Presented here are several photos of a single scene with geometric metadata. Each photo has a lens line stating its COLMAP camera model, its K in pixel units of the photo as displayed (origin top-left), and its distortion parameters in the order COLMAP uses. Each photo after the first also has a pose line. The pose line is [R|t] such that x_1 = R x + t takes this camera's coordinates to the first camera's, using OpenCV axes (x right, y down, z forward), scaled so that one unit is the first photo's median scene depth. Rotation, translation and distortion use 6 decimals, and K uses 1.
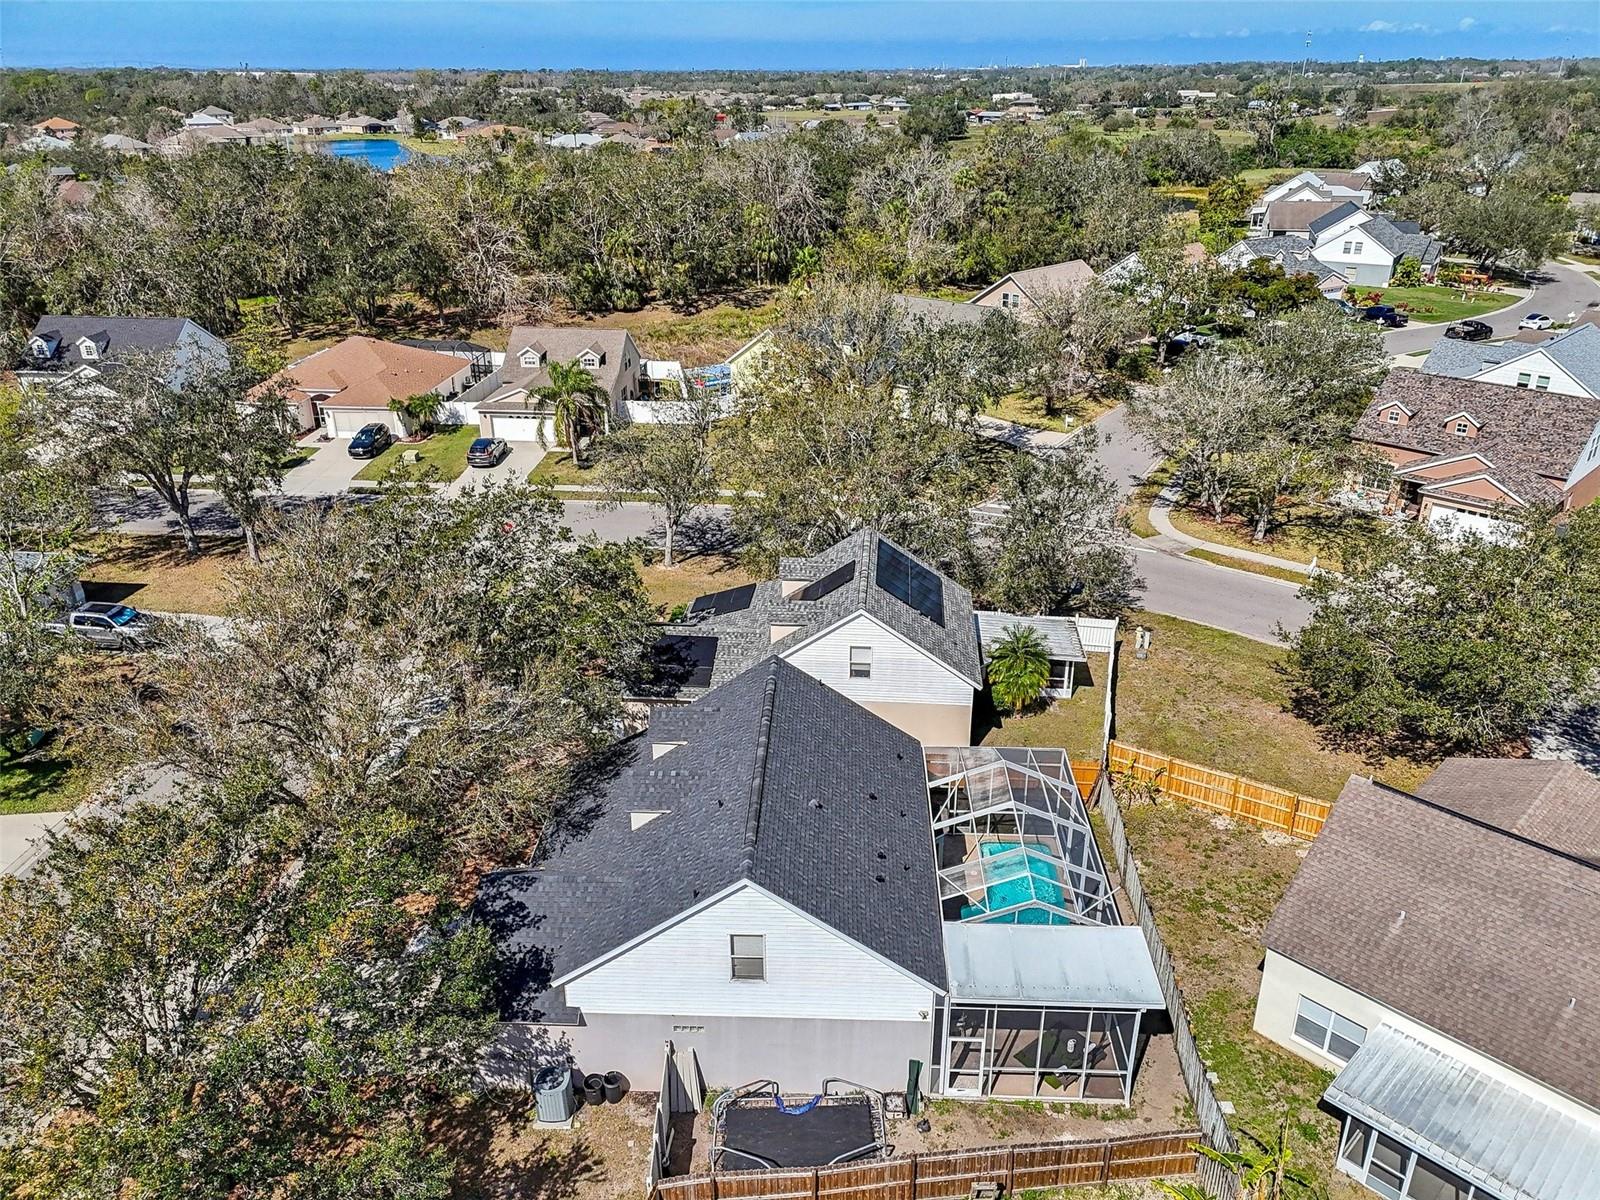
lens RADIAL K [[1159.9, 0, 800.0], [0, 1159.9, 600.0], [0, 0, 1]] dist [0.051251, -0.039933]
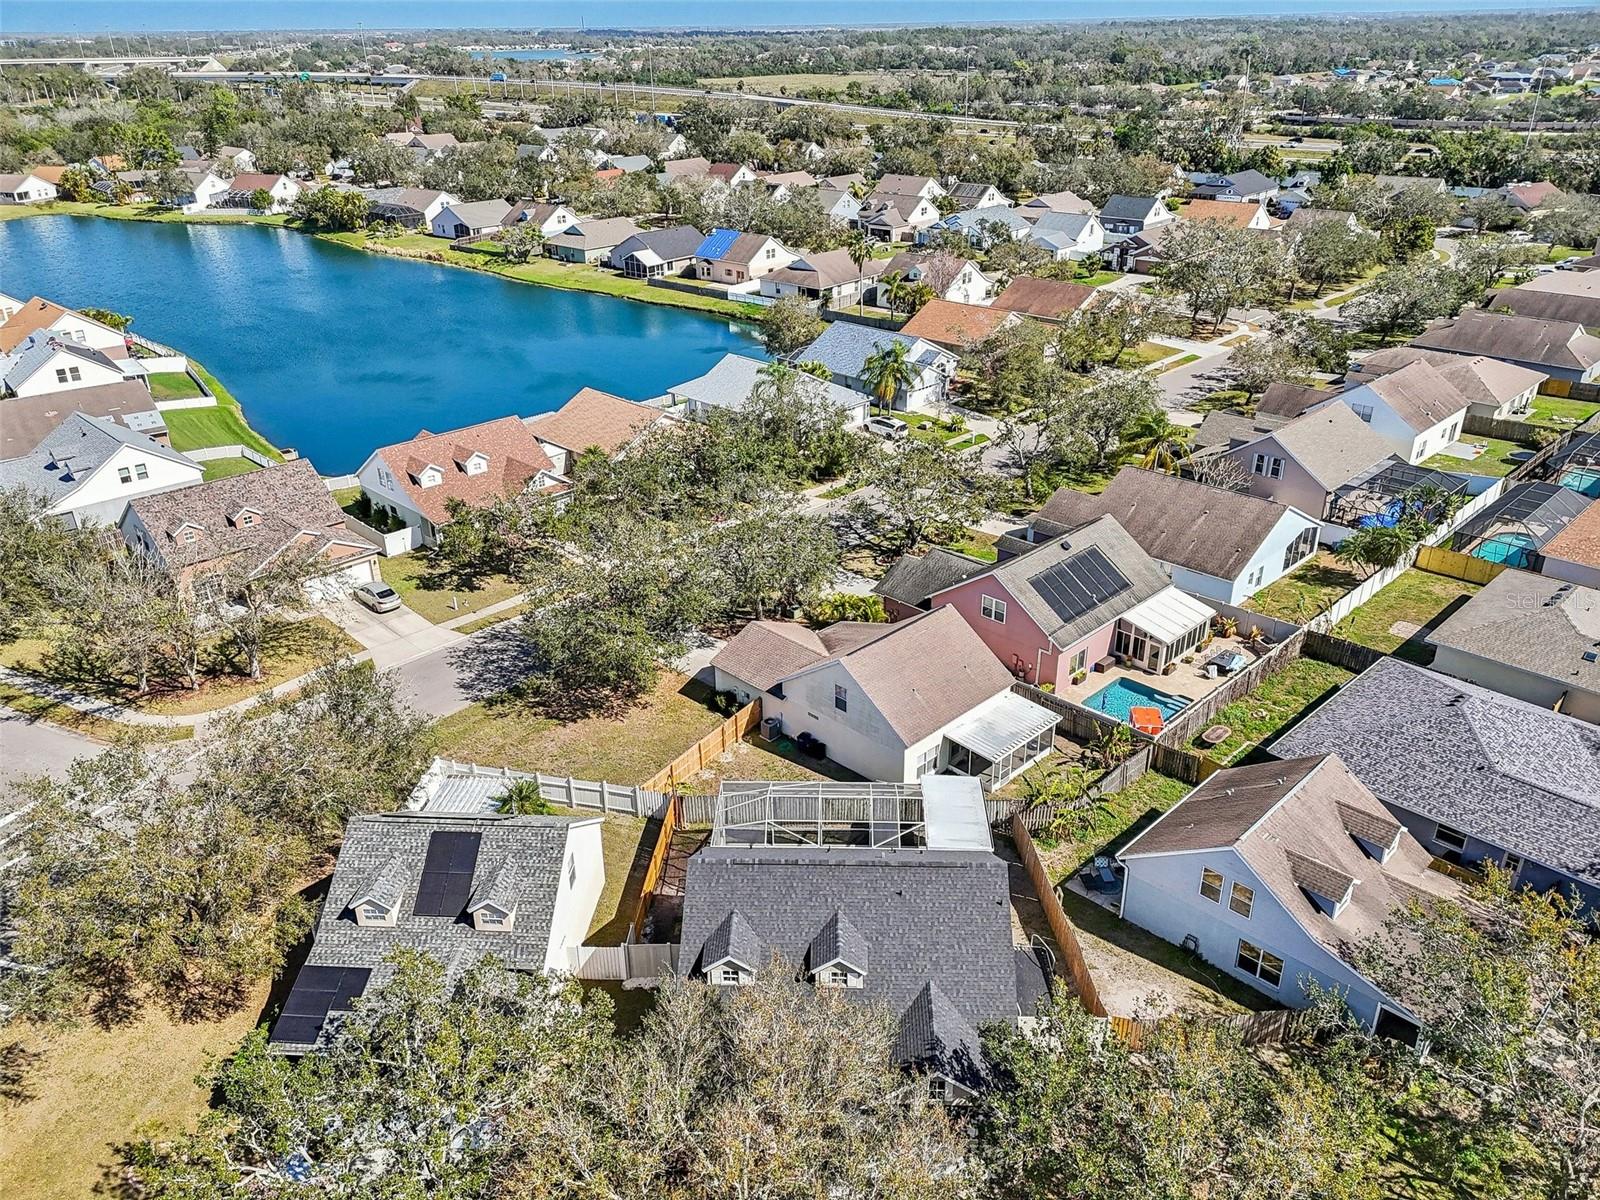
lens RADIAL K [[1159.9, 0, 800.0], [0, 1159.9, 600.0], [0, 0, 1]] dist [0.051251, -0.039933]
pose [[0.009270, -0.431034, 0.902288, -0.485966], [0.424910, 0.818508, 0.386646, -0.286532], [-0.905188, 0.379807, 0.190739, 0.307740]]
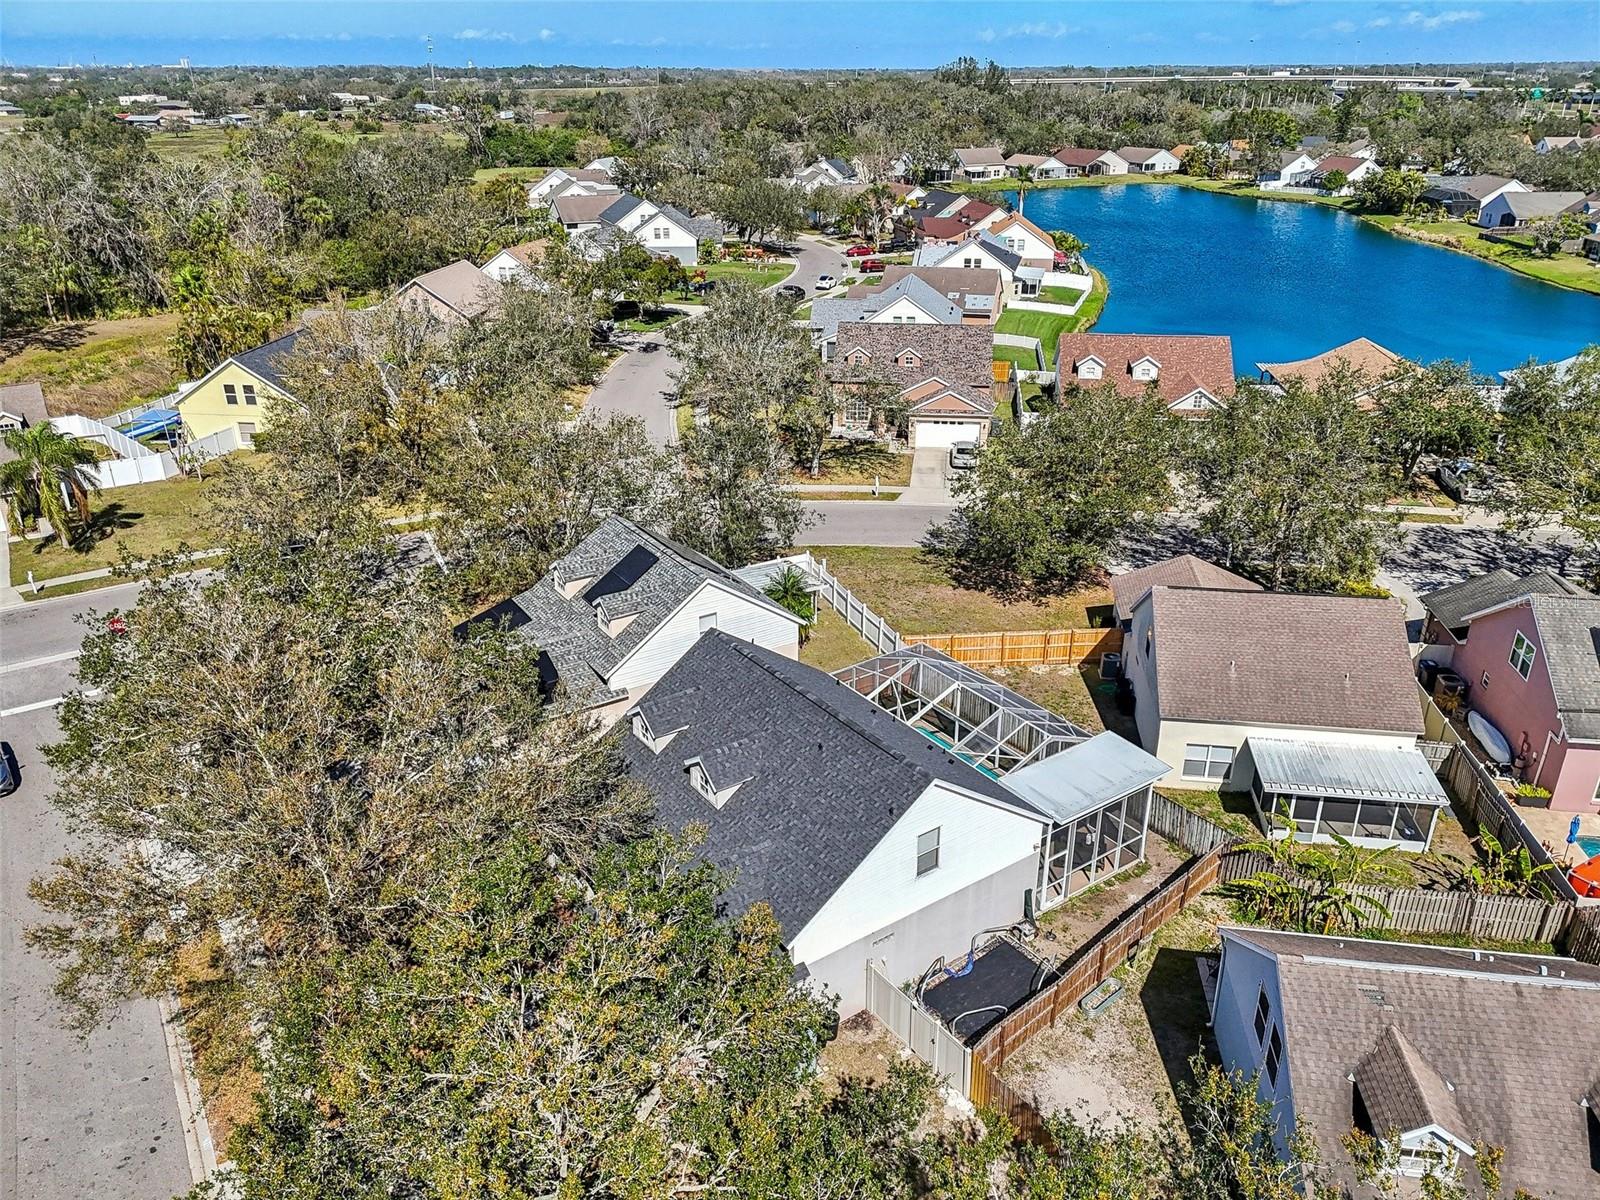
lens RADIAL K [[1159.9, 0, 800.0], [0, 1159.9, 600.0], [0, 0, 1]] dist [0.051251, -0.039933]
pose [[0.796721, -0.245898, 0.552059, -0.276312], [0.247168, 0.966170, 0.073644, -0.017761], [-0.551492, 0.077778, 0.830547, 0.041135]]
